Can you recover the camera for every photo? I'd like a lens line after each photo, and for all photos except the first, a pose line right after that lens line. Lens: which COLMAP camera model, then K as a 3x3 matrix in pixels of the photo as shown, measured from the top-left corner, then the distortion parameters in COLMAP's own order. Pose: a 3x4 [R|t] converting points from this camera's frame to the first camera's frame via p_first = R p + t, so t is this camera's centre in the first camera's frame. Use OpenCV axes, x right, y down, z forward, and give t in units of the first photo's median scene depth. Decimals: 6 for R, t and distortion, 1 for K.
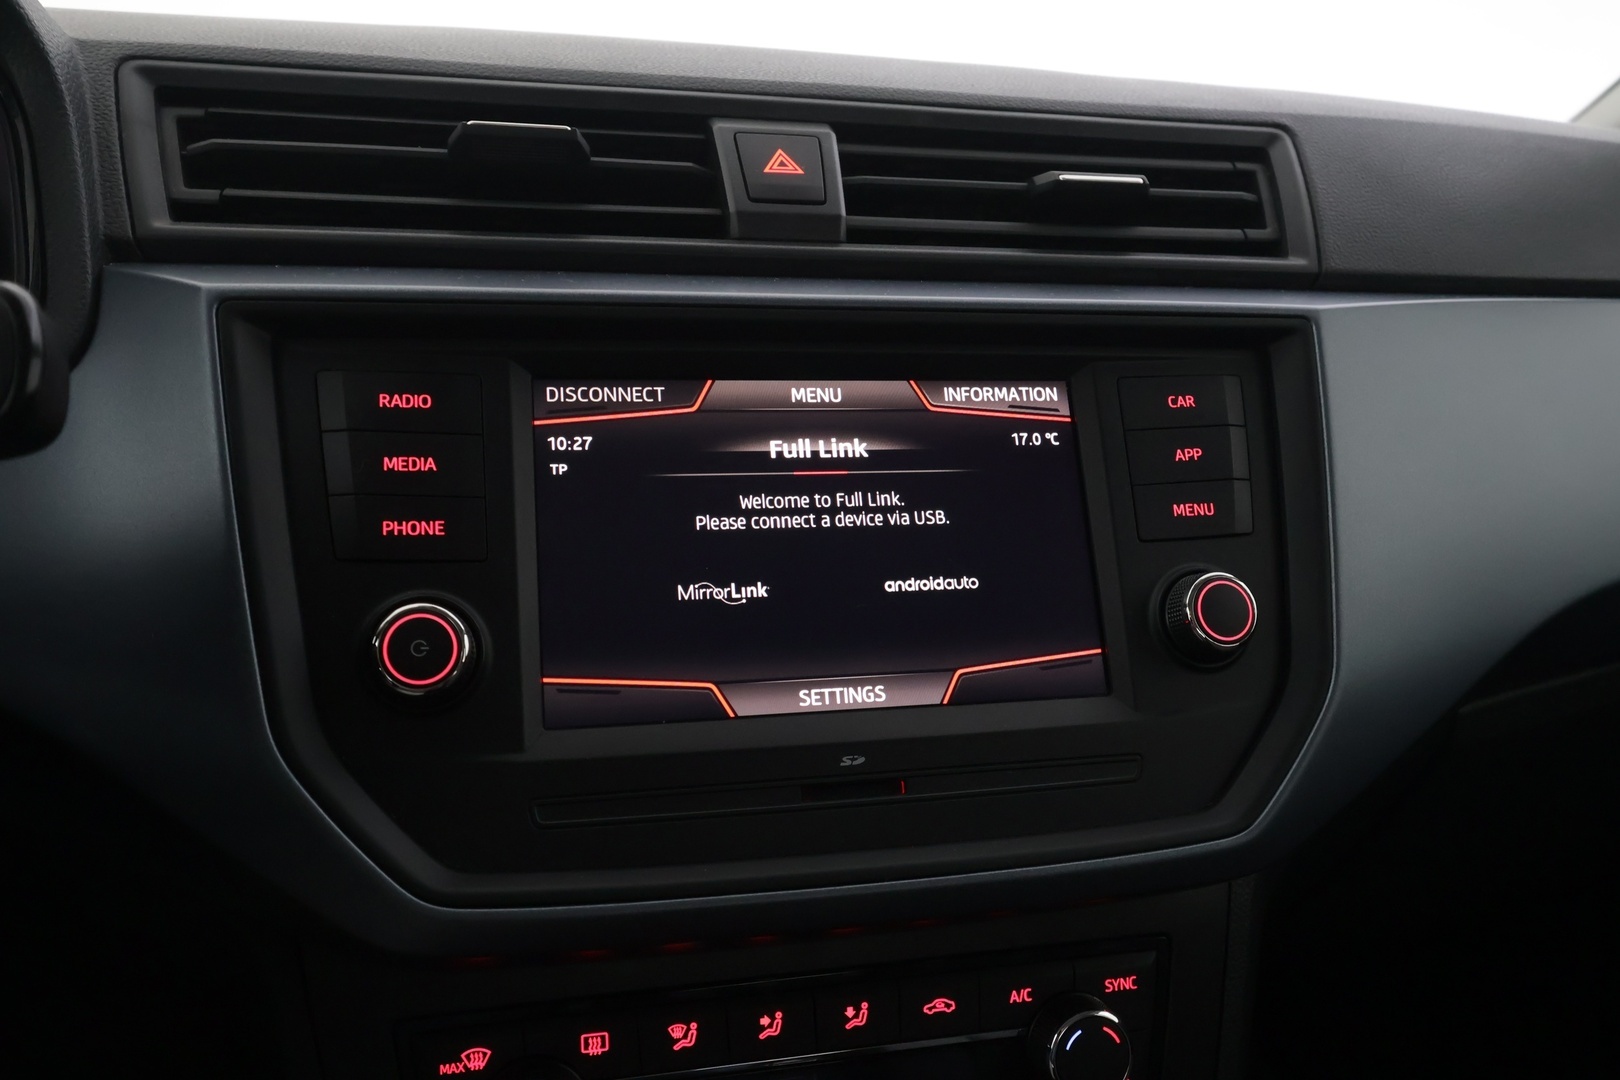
lens RADIAL K [[1275.3, 0, 815.2], [0, 1275.3, 535.7], [0, 0, 1]] dist [-0.004466, 0.015534]
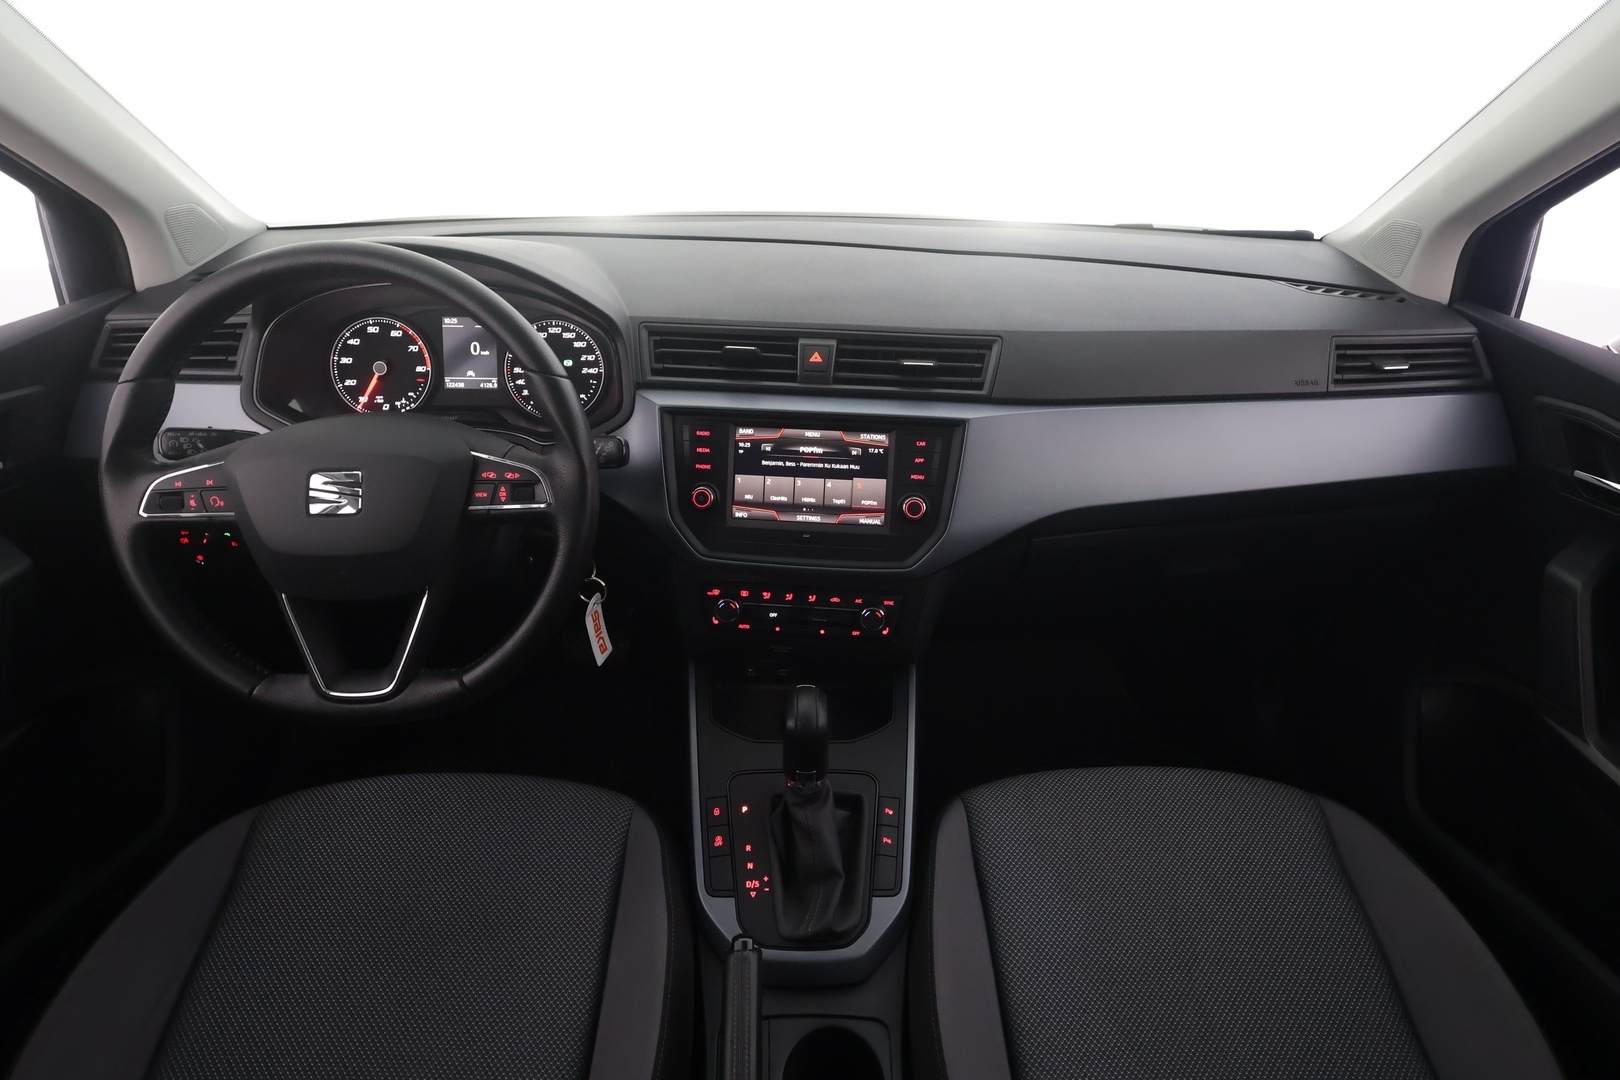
lens RADIAL K [[889.8, 0, 812.3], [0, 889.8, 544.9], [0, 0, 1]] dist [0.002006, 0.001141]
pose [[0.947208, 0.144948, -0.285985, 0.763634], [-0.058507, 0.955139, 0.290322, -0.541673], [0.315237, -0.258263, 0.913195, -1.370203]]
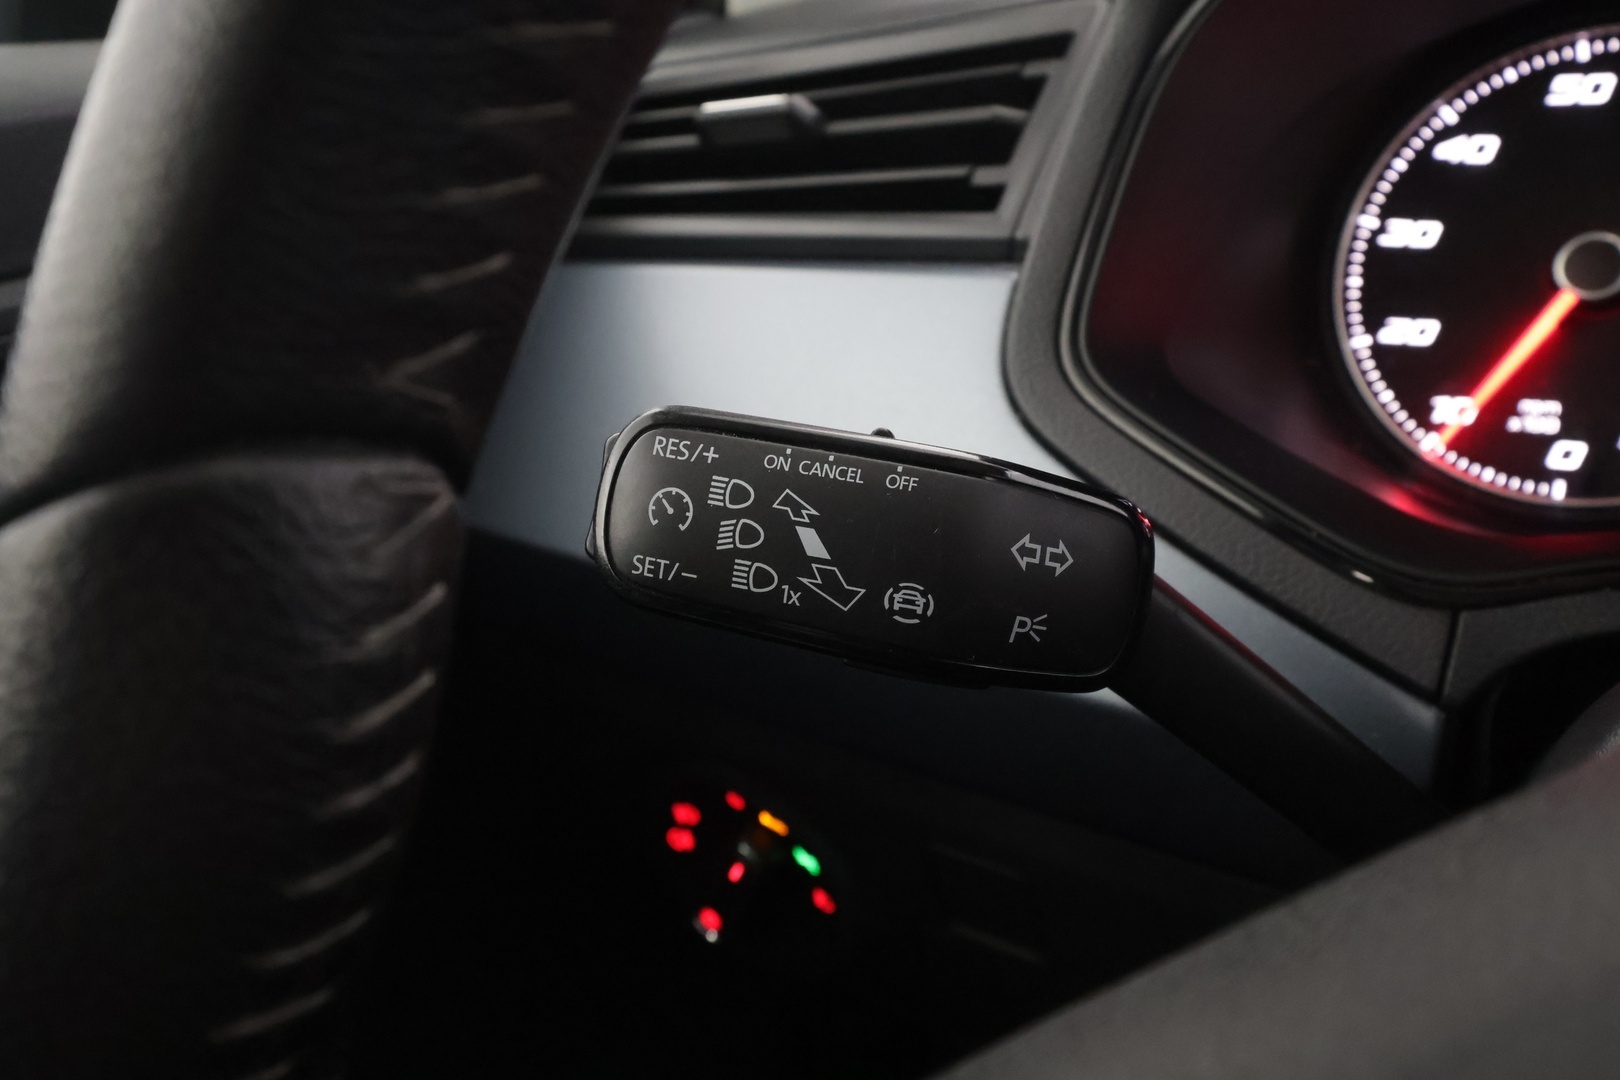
lens RADIAL K [[1275.3, 0, 805.8], [0, 1275.3, 537.2], [0, 0, 1]] dist [-0.004466, 0.015534]
pose [[0.604733, 0.217683, -0.766102, -1.008658], [-0.092729, 0.974624, 0.203736, -0.138668], [0.791012, -0.052166, 0.609573, -0.036211]]
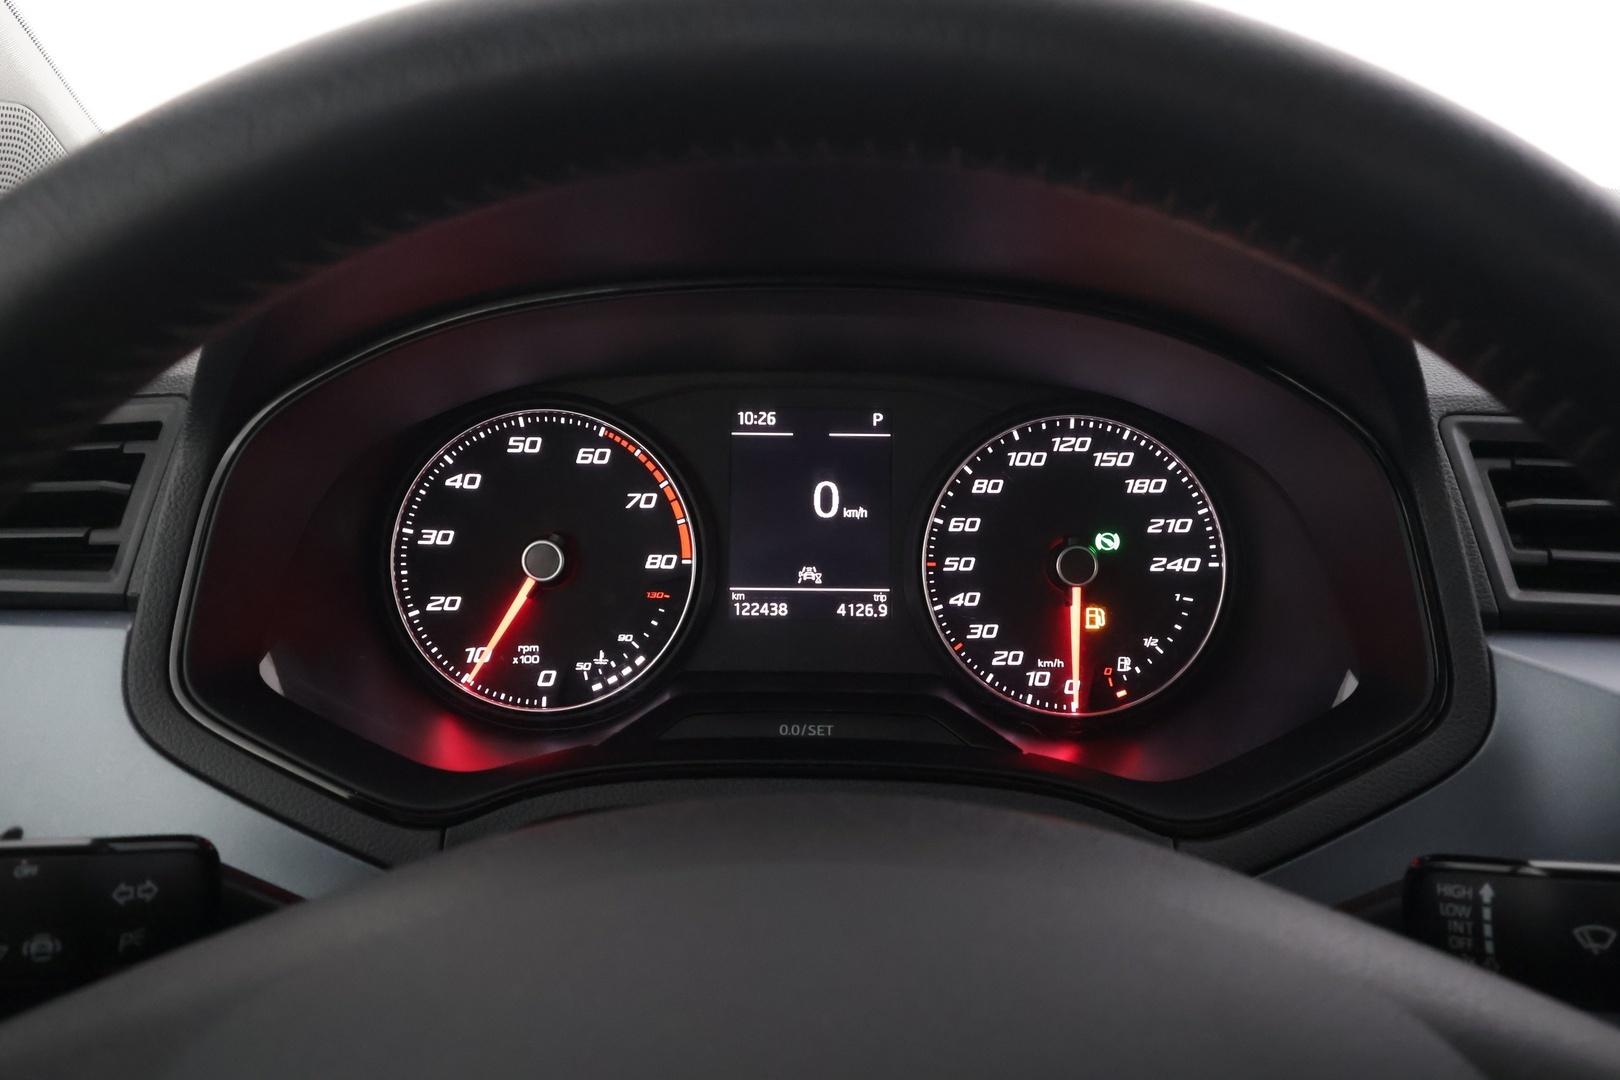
lens RADIAL K [[1275.3, 0, 810.2], [0, 1275.3, 540.2], [0, 0, 1]] dist [-0.004466, 0.015534]
pose [[0.942601, 0.087120, -0.322358, -0.701855], [-0.053395, 0.992269, 0.112036, -0.364335], [0.329626, -0.088392, 0.939965, -0.249339]]
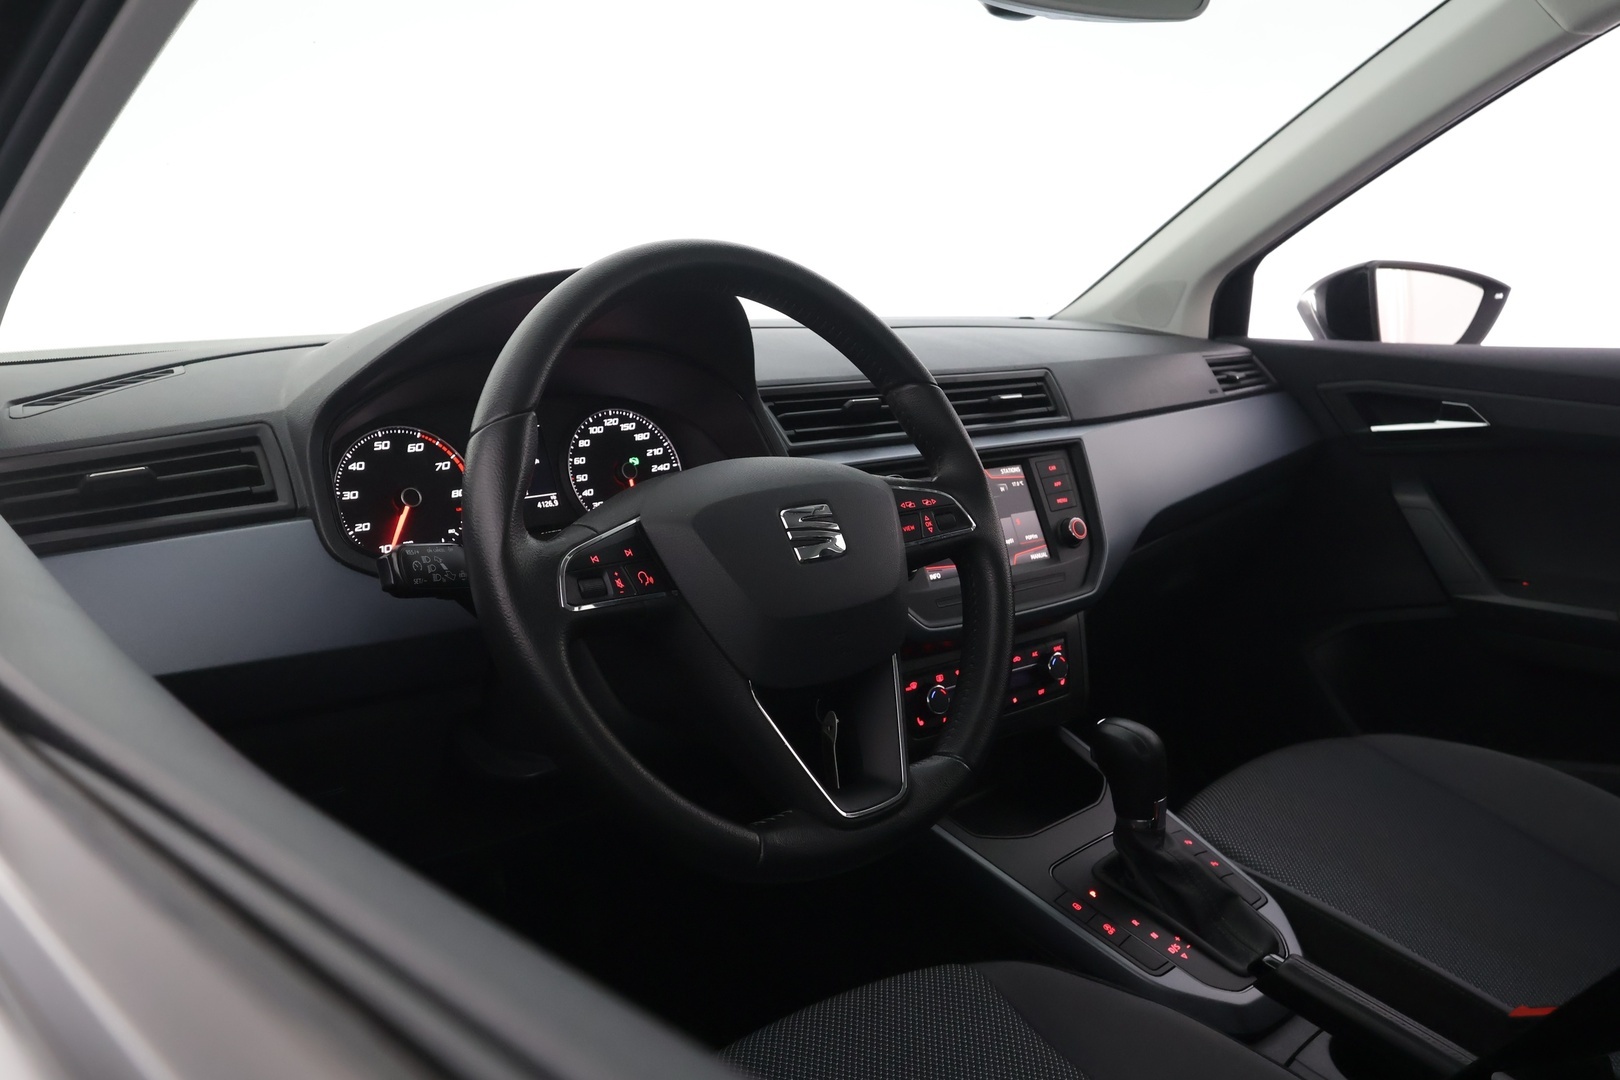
lens RADIAL K [[1243.4, 0, 815.9], [0, 1243.4, 536.9], [0, 0, 1]] dist [-0.003968, 0.015982]
pose [[0.916695, -0.112893, 0.383308, -1.583750], [0.118399, 0.992923, 0.009284, -0.033902], [-0.381643, 0.036872, 0.923574, -1.786613]]
